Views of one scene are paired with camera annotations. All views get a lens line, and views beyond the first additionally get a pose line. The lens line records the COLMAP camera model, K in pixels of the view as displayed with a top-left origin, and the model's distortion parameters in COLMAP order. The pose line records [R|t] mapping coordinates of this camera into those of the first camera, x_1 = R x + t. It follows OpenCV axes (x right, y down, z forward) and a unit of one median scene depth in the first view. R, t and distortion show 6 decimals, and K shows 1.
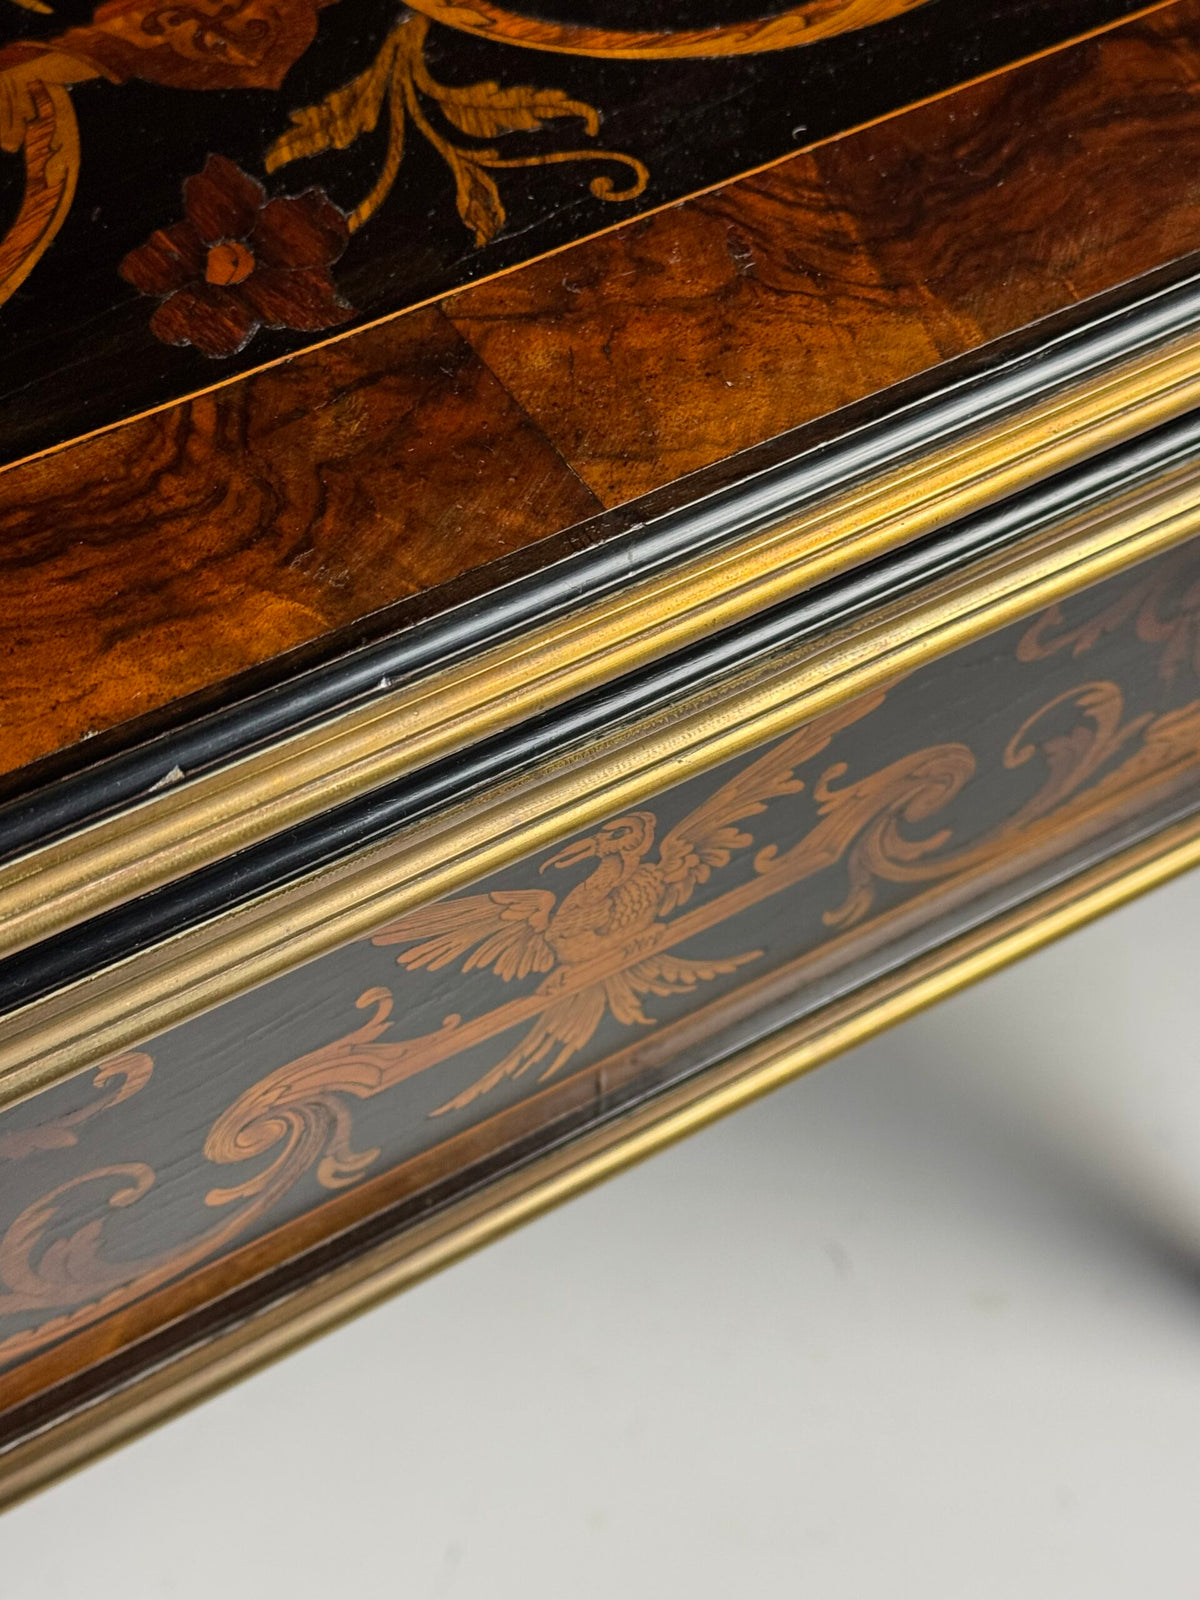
lens RADIAL K [[2595.2, 0, 592.1], [0, 2595.2, 802.3], [0, 0, 1]] dist [0.159174, 0.000000]
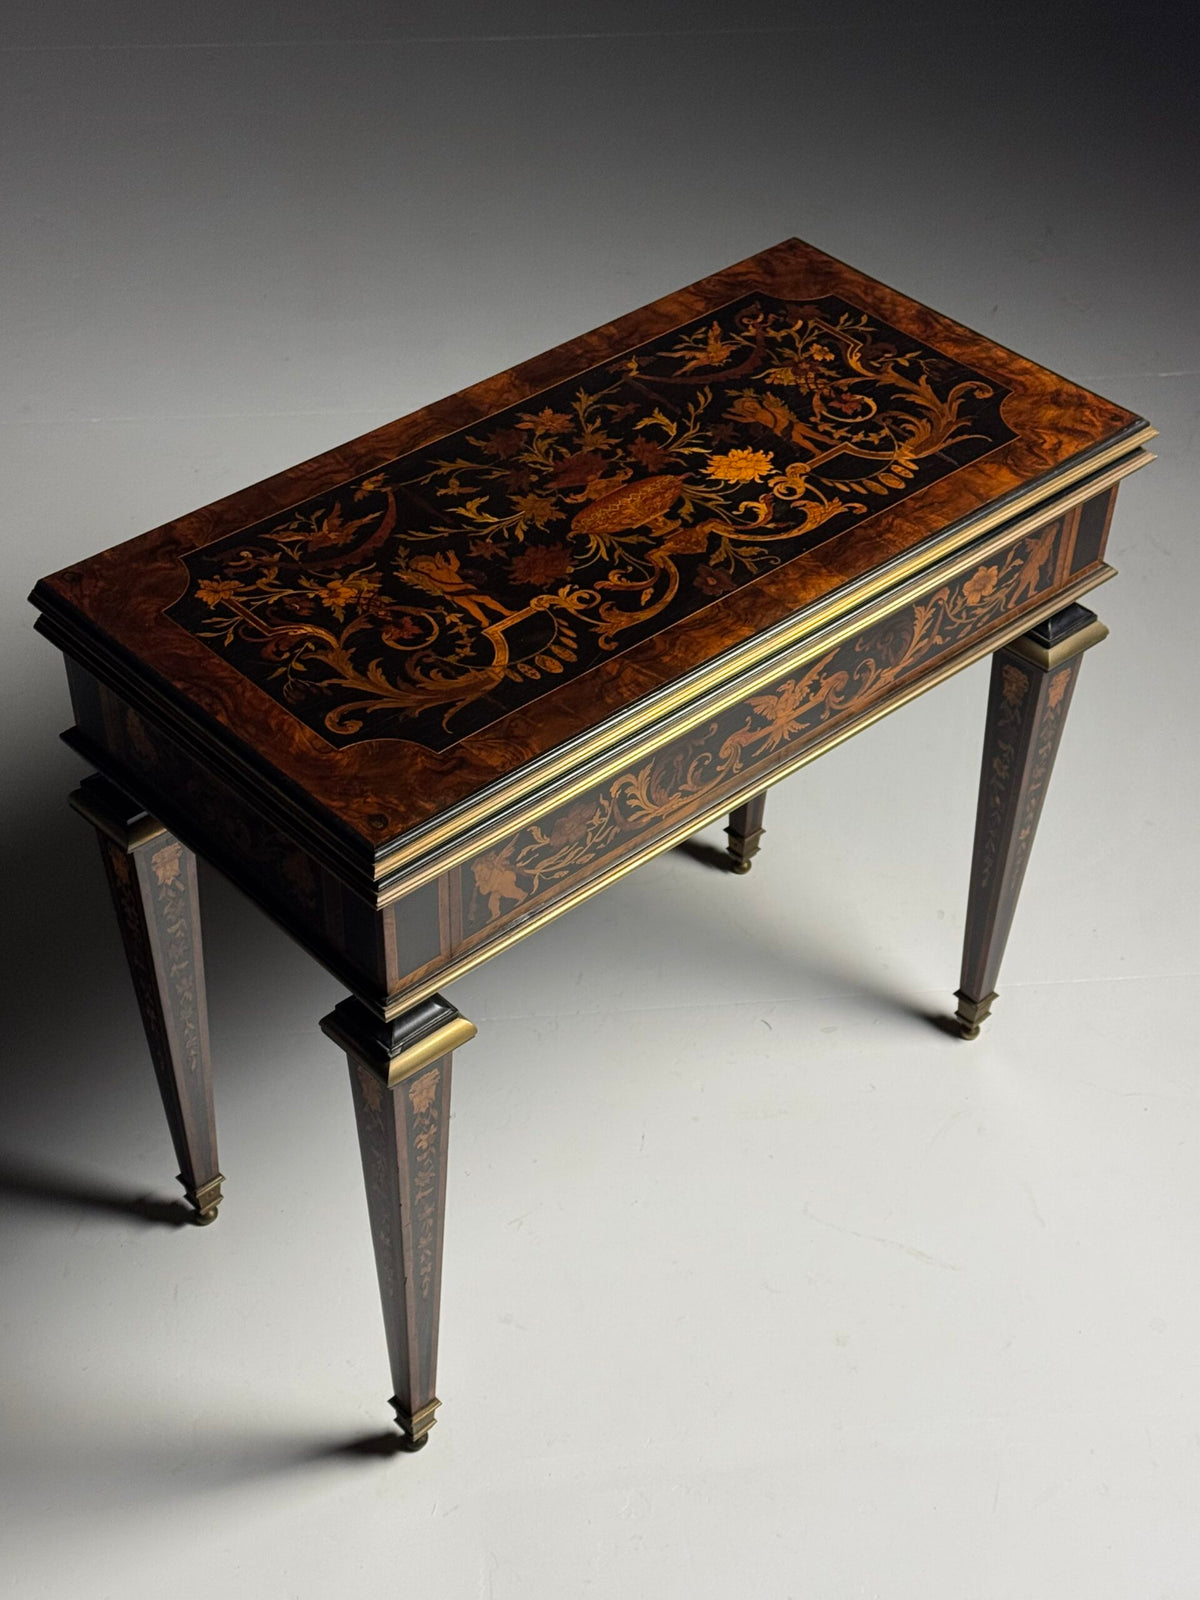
lens RADIAL K [[2595.2, 0, 600.7], [0, 2595.2, 797.6], [0, 0, 1]] dist [0.159174, 0.000000]
pose [[0.979248, -0.112144, 0.168808, -1.192133], [0.144415, 0.970511, -0.193008, 1.116466], [-0.142186, 0.213381, 0.966567, -3.686282]]
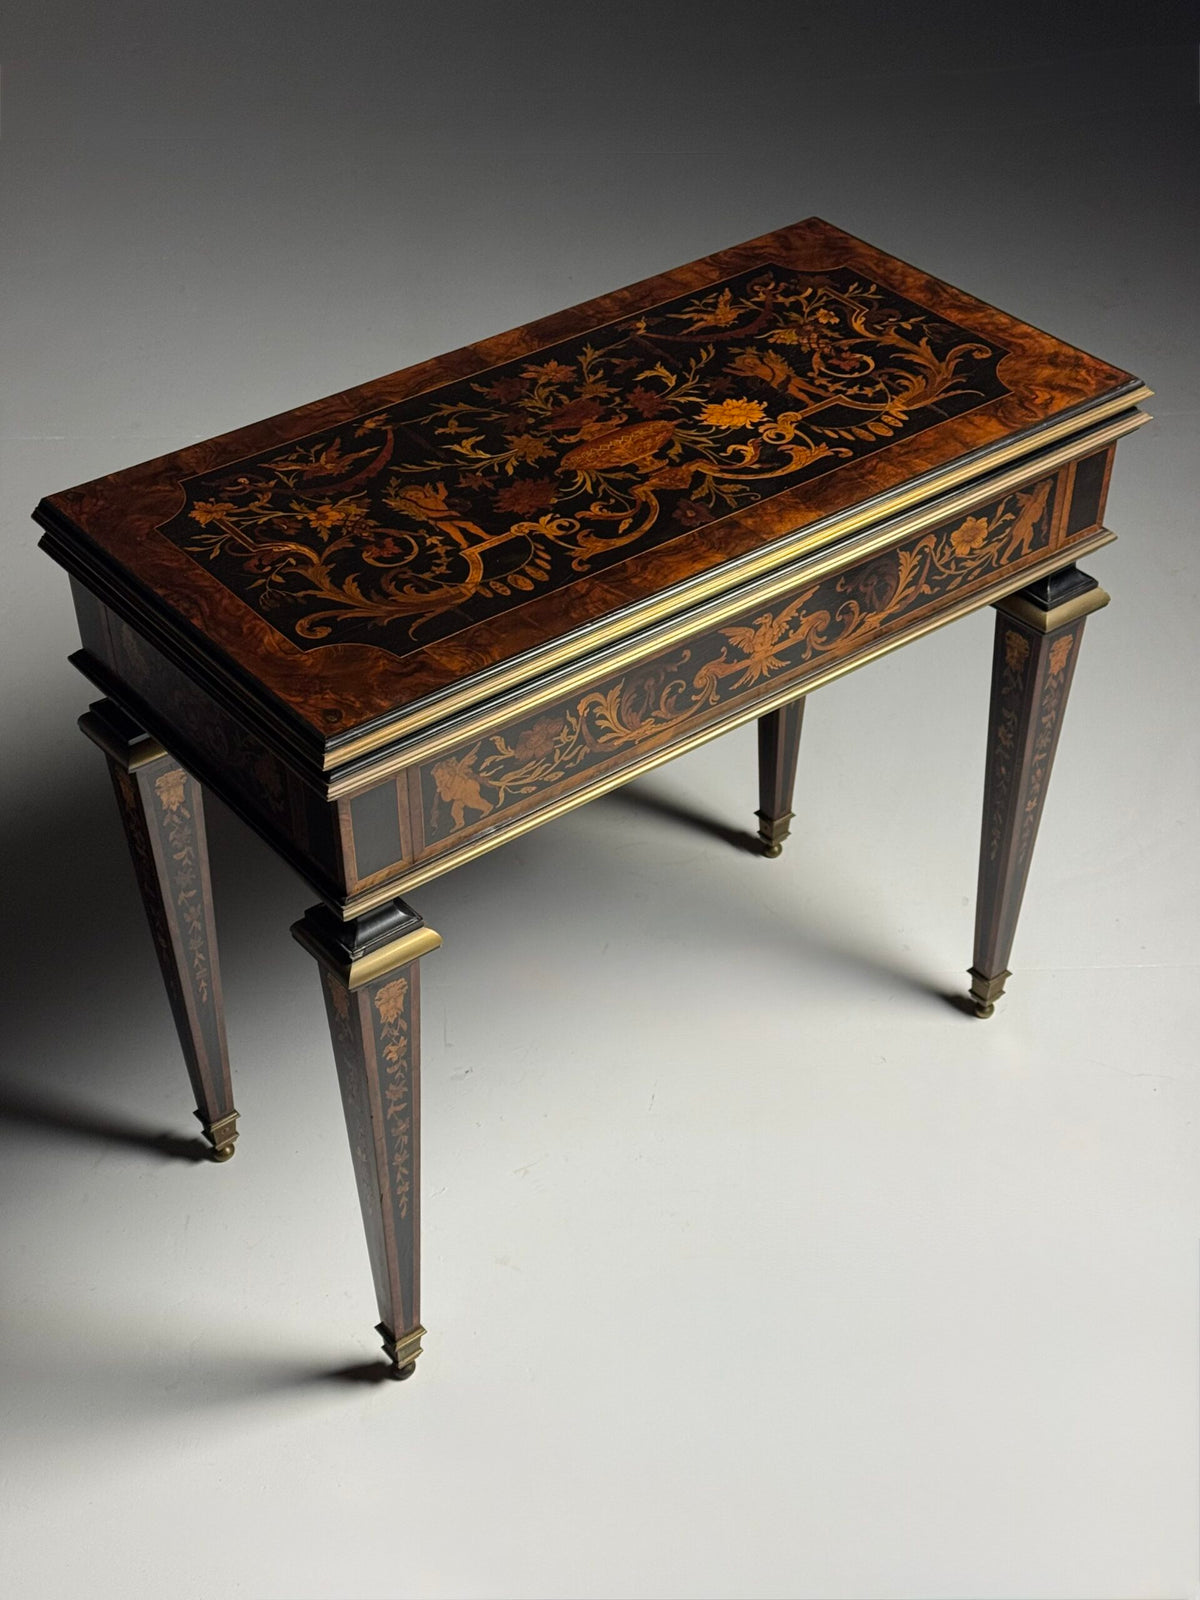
lens RADIAL K [[2444.8, 0, 600.0], [0, 2444.8, 798.7], [0, 0, 1]] dist [0.165024, 0.000000]
pose [[0.991688, -0.078677, 0.101813, -0.814896], [0.101640, 0.964205, -0.244905, 1.470405], [-0.078900, 0.253218, 0.964187, -3.469239]]
